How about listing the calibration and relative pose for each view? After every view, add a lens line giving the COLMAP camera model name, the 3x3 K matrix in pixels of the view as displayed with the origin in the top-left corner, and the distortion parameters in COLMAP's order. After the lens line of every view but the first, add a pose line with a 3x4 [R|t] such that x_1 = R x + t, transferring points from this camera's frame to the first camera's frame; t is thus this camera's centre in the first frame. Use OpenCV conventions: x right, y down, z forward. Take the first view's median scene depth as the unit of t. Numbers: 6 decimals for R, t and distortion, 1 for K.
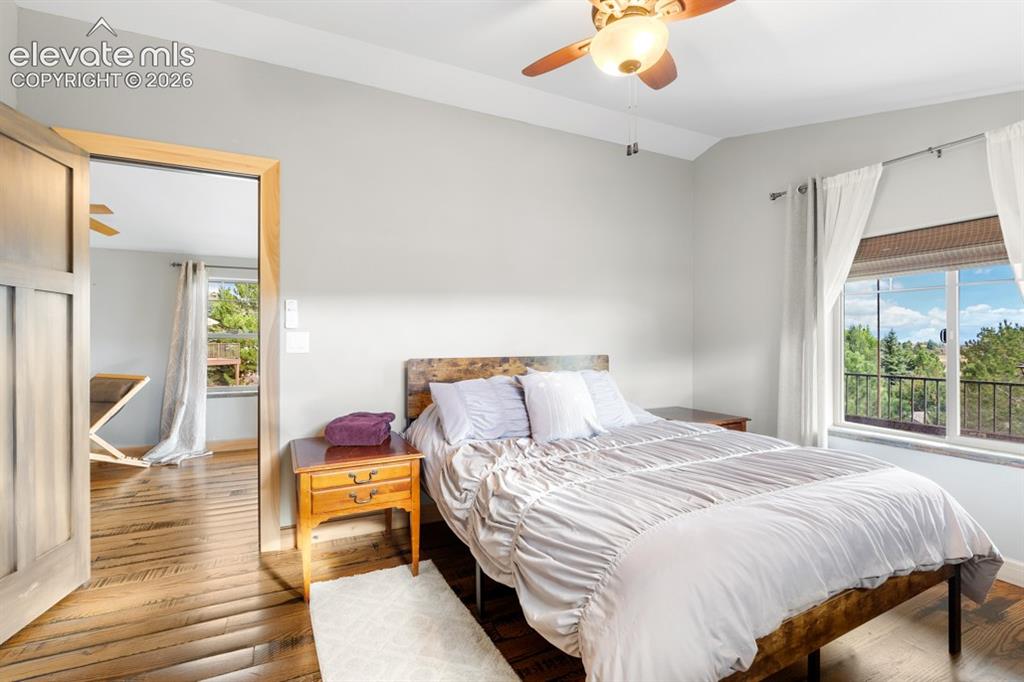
lens RADIAL K [[451.0, 0, 512.0], [0, 451.0, 341.0], [0, 0, 1]] dist [-0.000450, -0.000195]
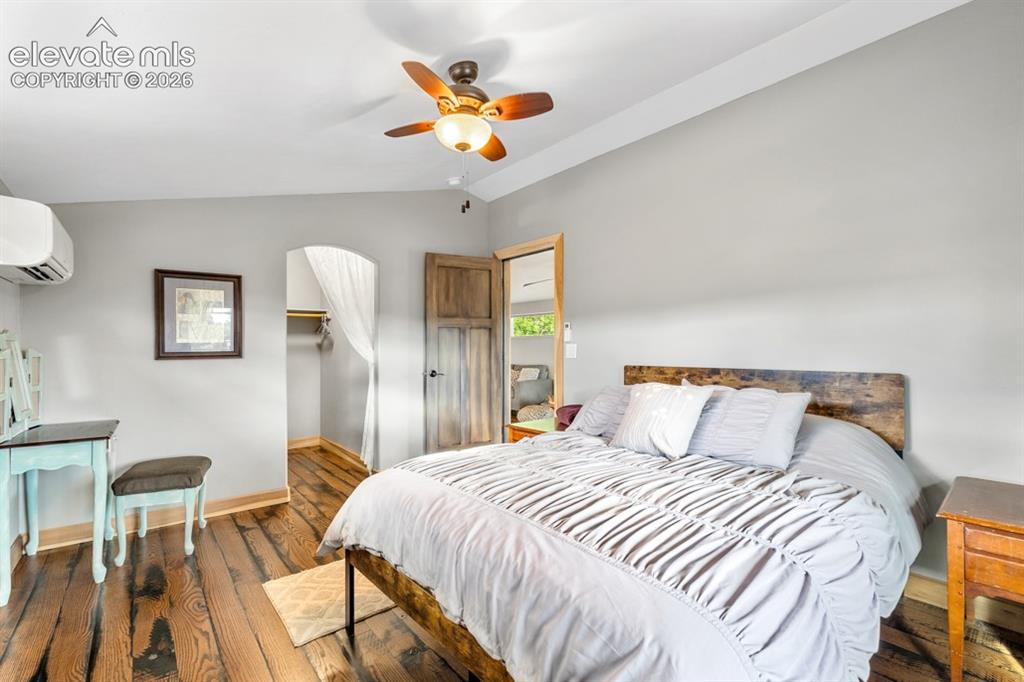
lens RADIAL K [[451.0, 0, 512.0], [0, 451.0, 341.0], [0, 0, 1]] dist [-0.000450, -0.000195]
pose [[0.225396, -0.019442, -0.974073, 0.801405], [-0.002430, 0.999787, -0.020517, 0.001118], [0.974264, 0.006991, 0.225301, 0.421781]]
